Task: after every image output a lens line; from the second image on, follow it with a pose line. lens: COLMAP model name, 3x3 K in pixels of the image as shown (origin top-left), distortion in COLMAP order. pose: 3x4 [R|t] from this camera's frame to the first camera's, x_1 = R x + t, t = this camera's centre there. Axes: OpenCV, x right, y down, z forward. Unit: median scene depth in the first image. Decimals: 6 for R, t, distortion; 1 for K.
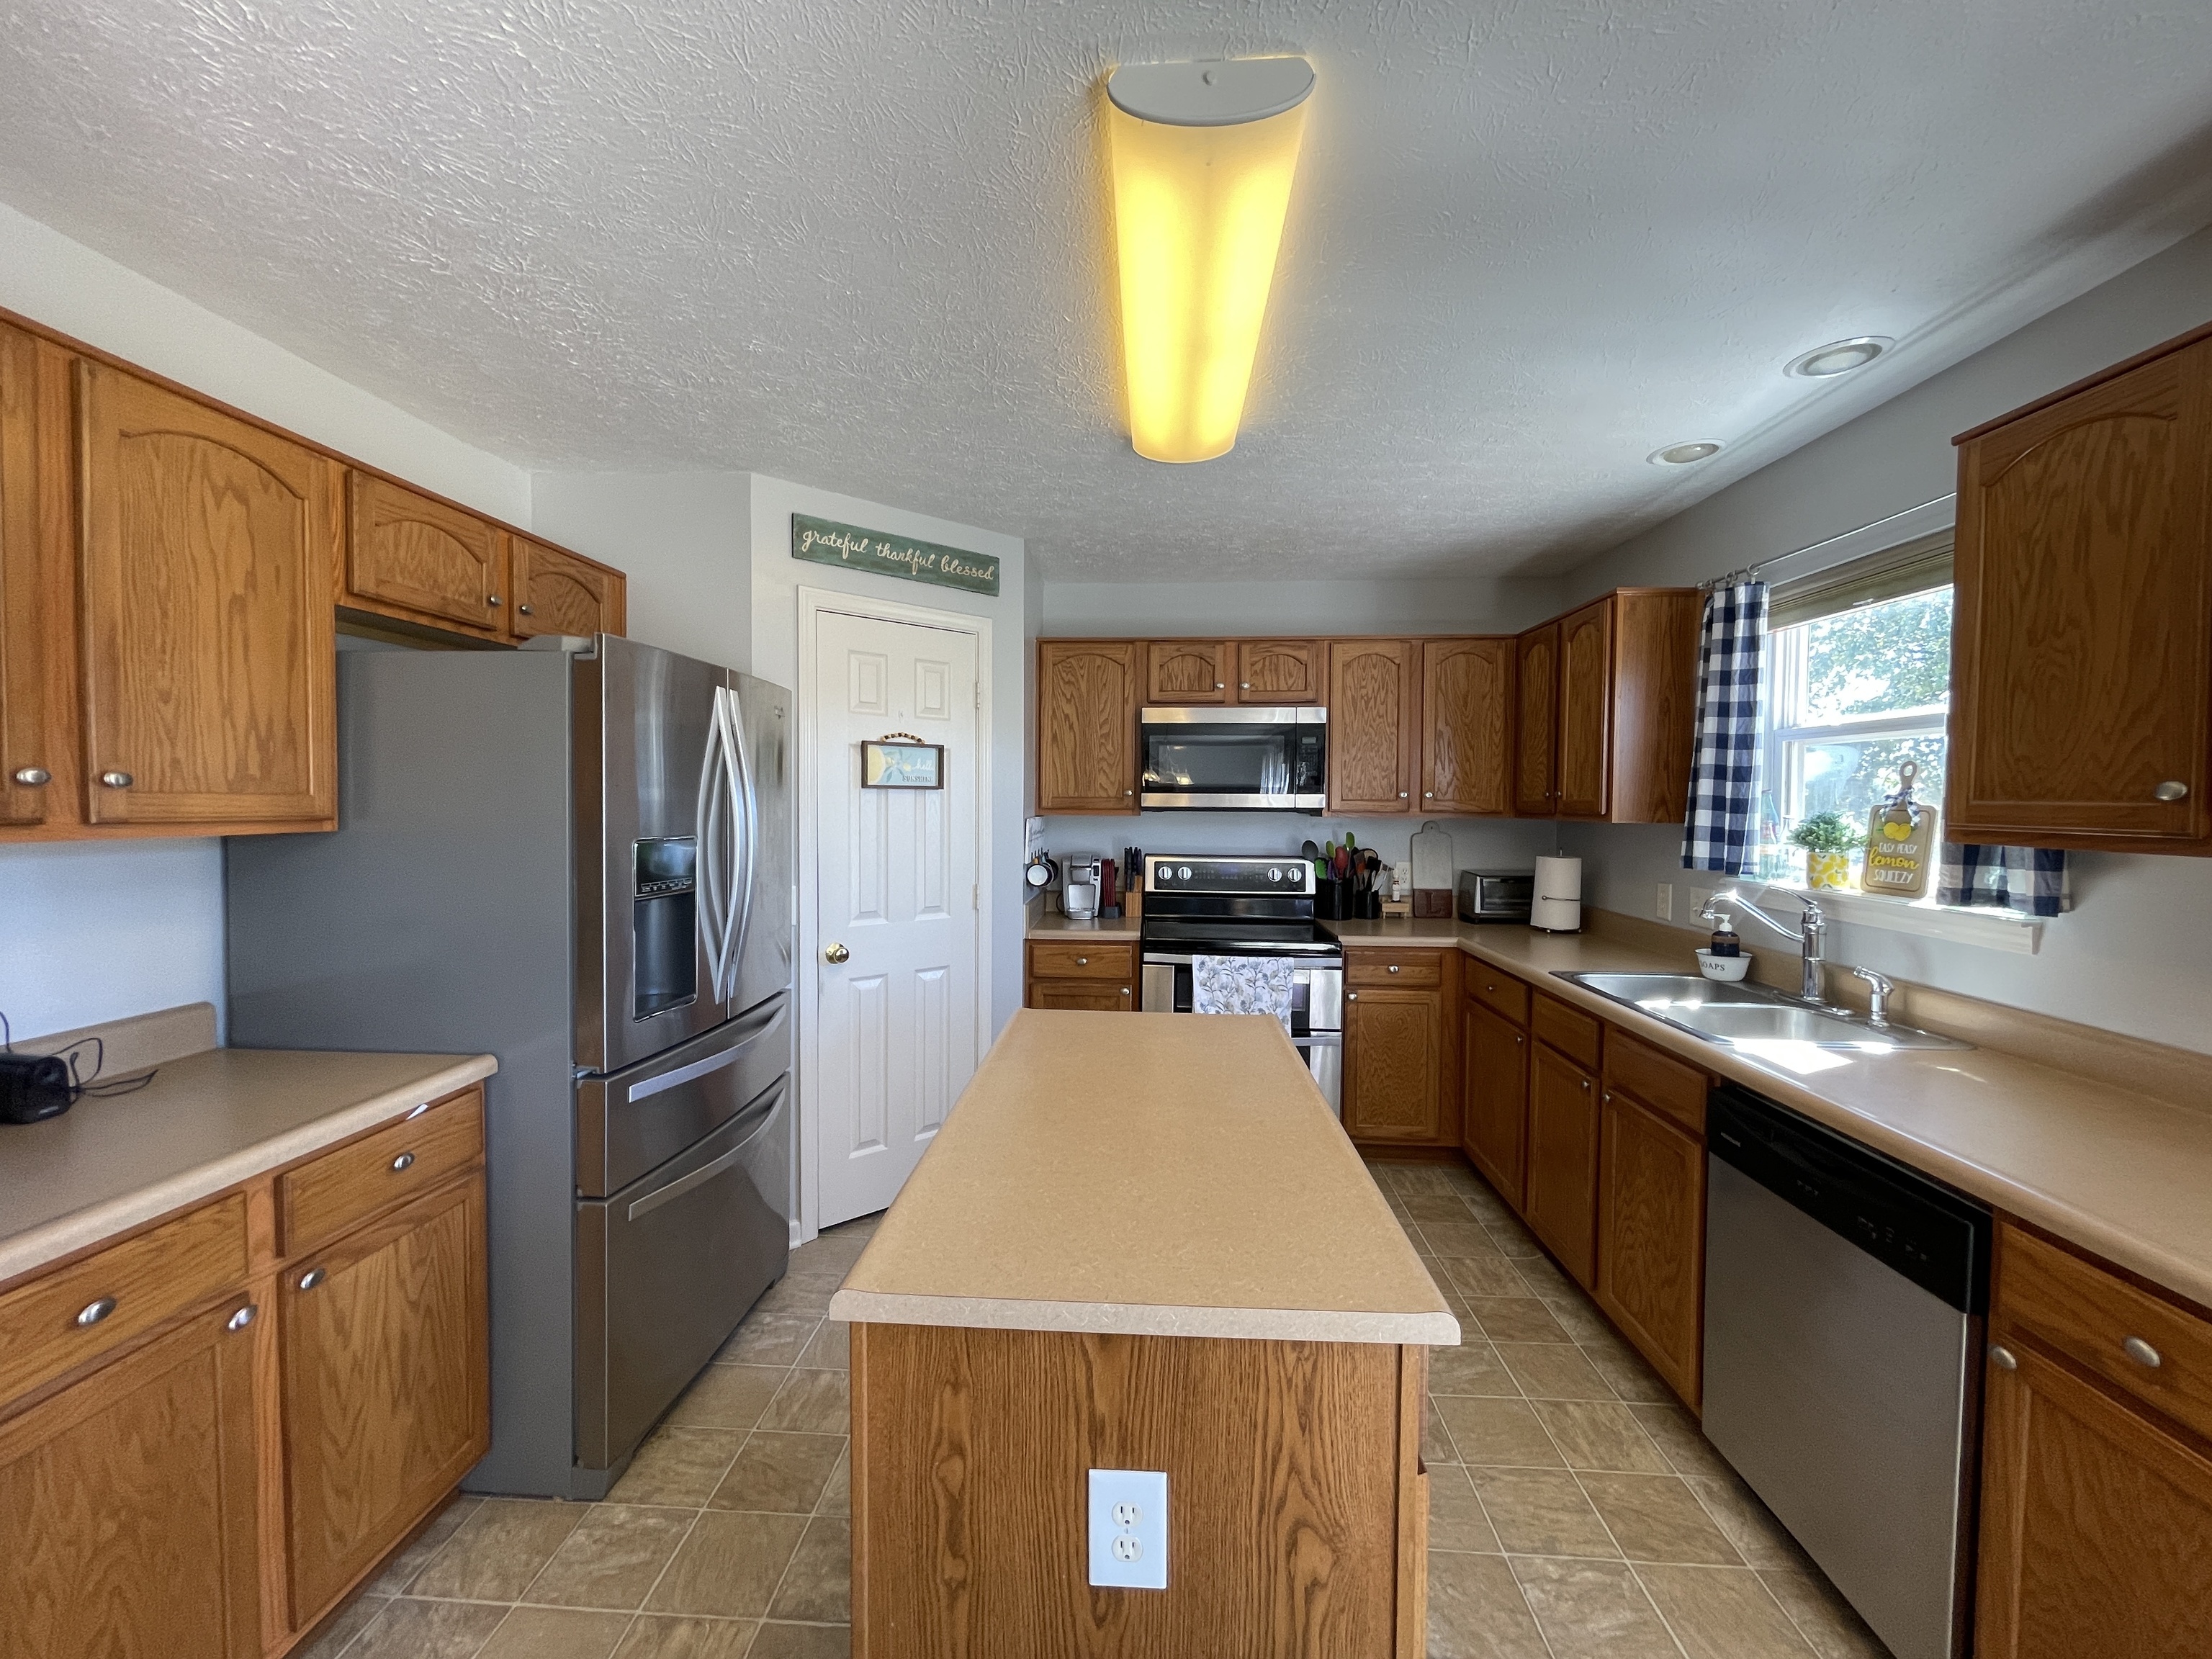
lens RADIAL K [[893.6, 0, 1103.2], [0, 893.6, 826.5], [0, 0, 1]] dist [0.001493, 0.000198]
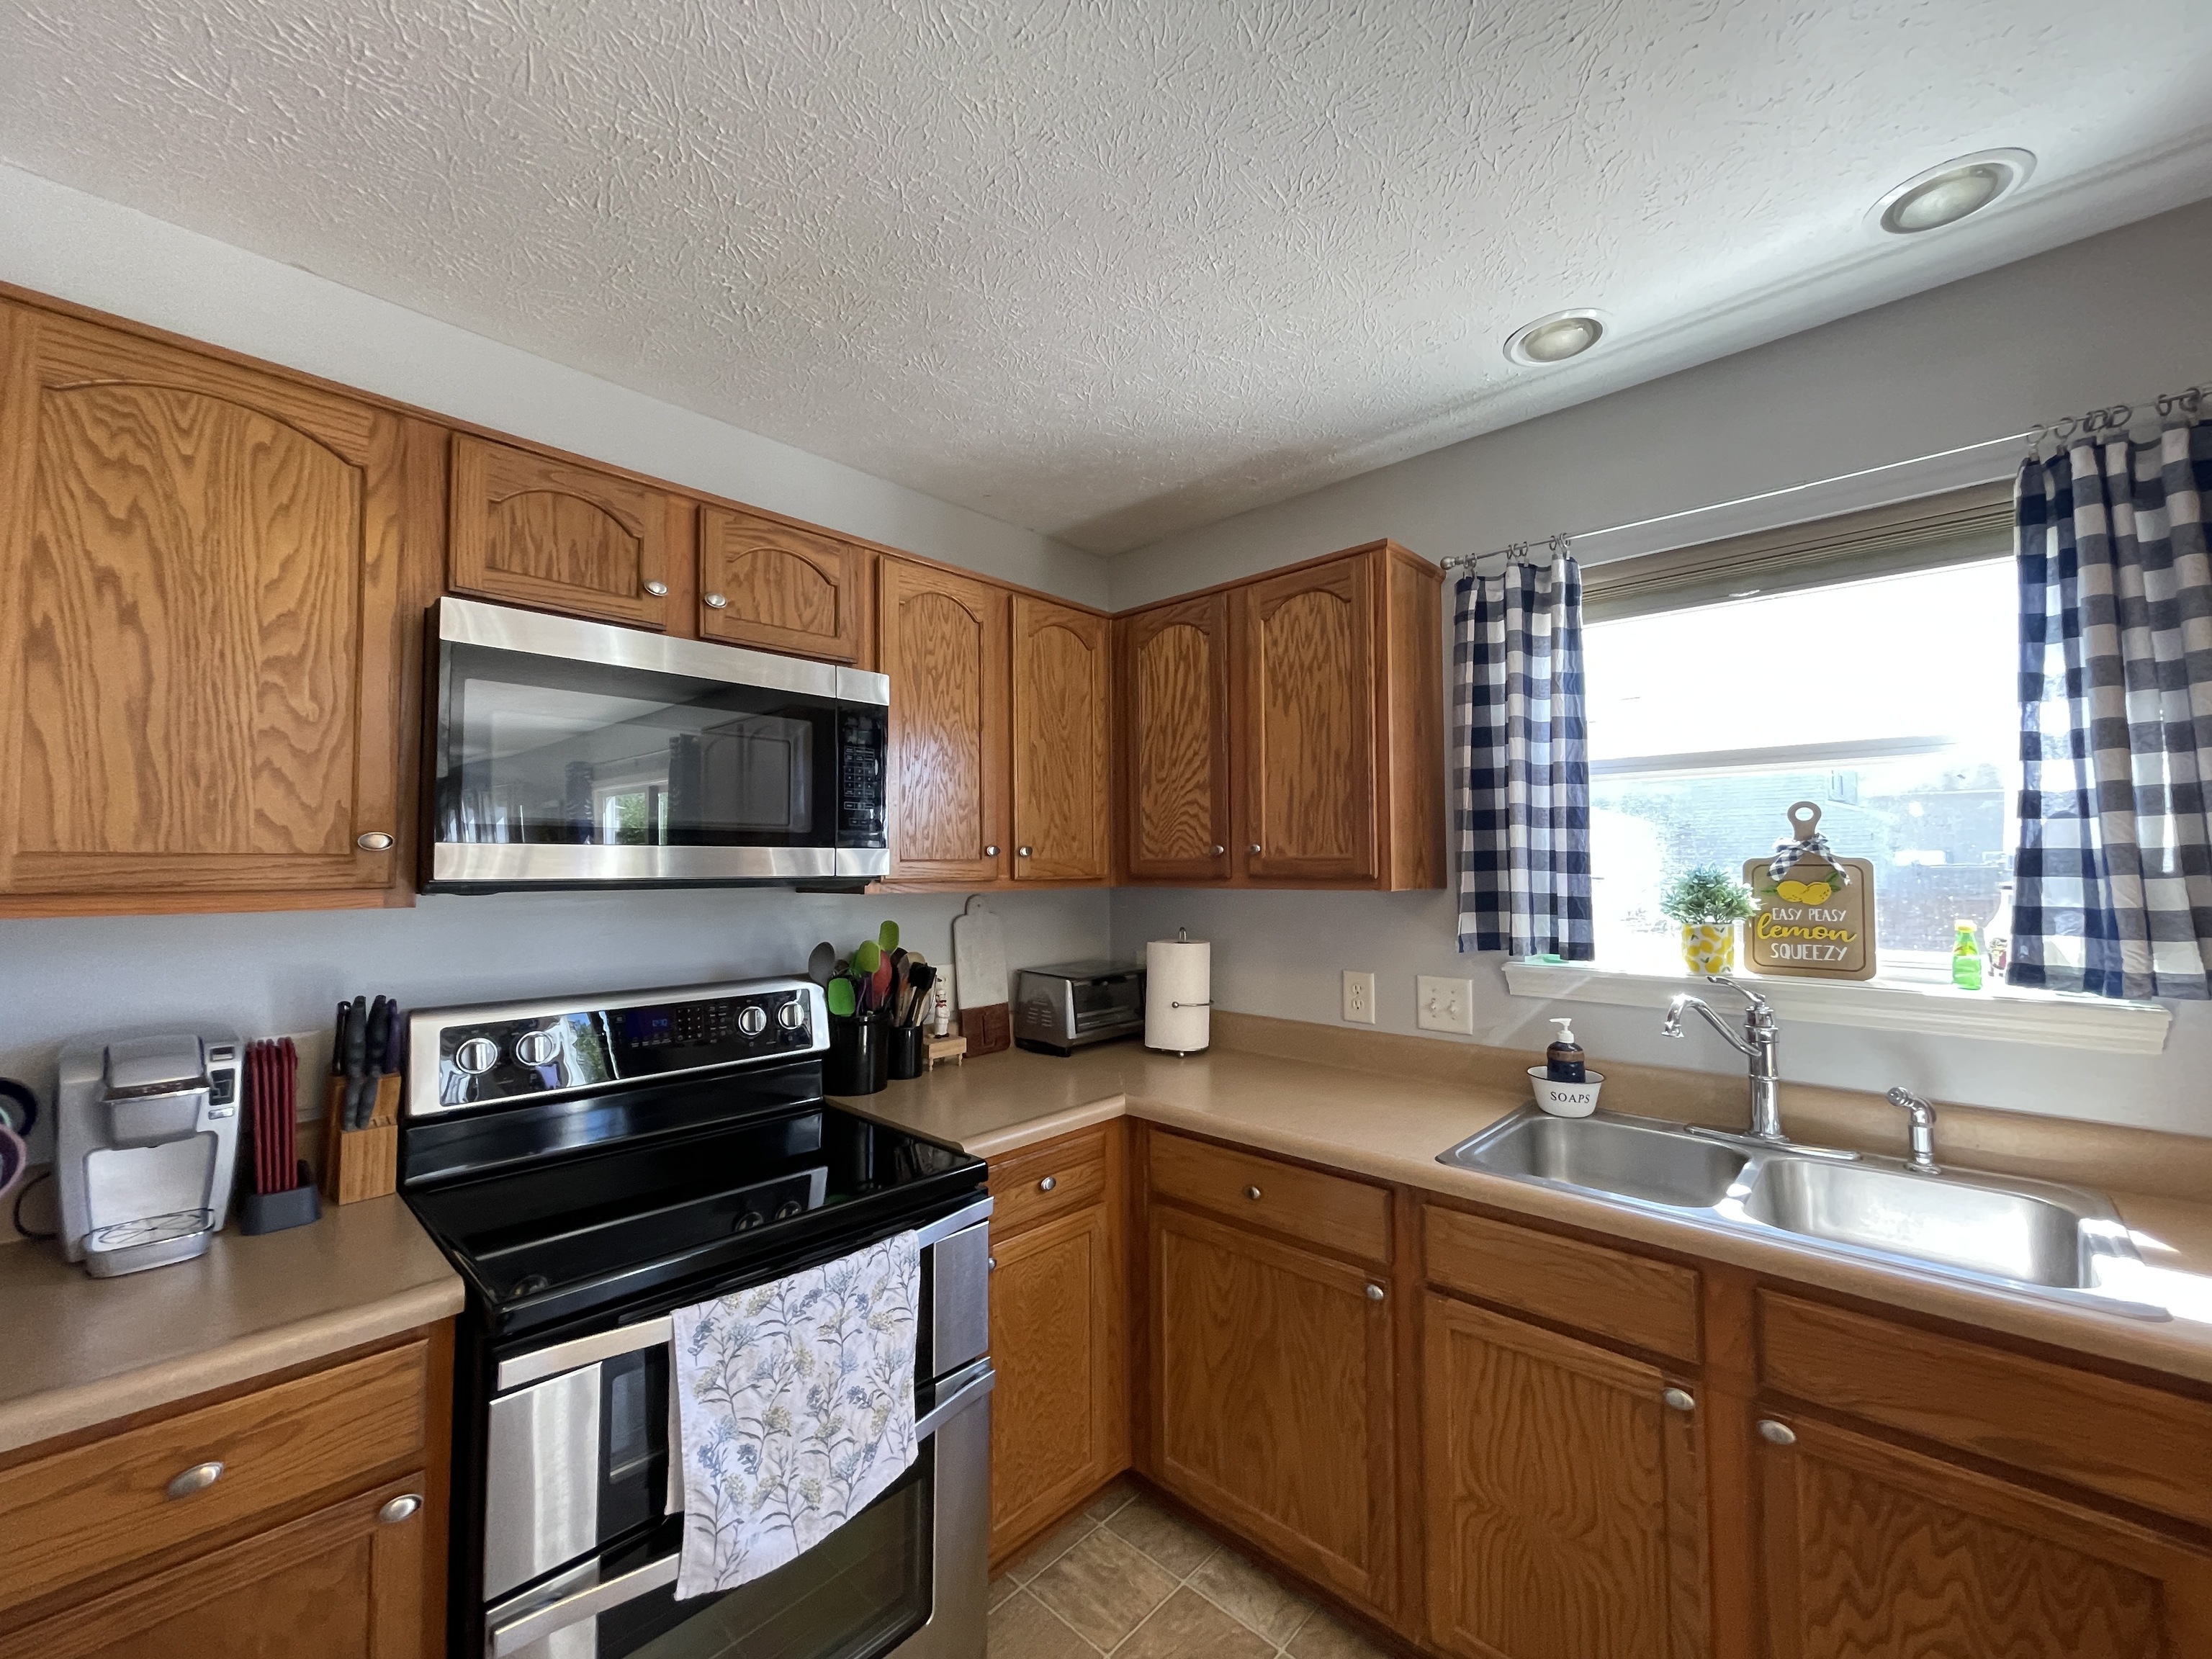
lens RADIAL K [[893.6, 0, 1099.6], [0, 893.6, 833.5], [0, 0, 1]] dist [0.001493, 0.000198]
pose [[0.649460, 0.020765, 0.760112, -0.051755], [0.031545, 0.998031, -0.054218, -0.013574], [-0.759741, 0.059190, 0.647526, 0.580731]]
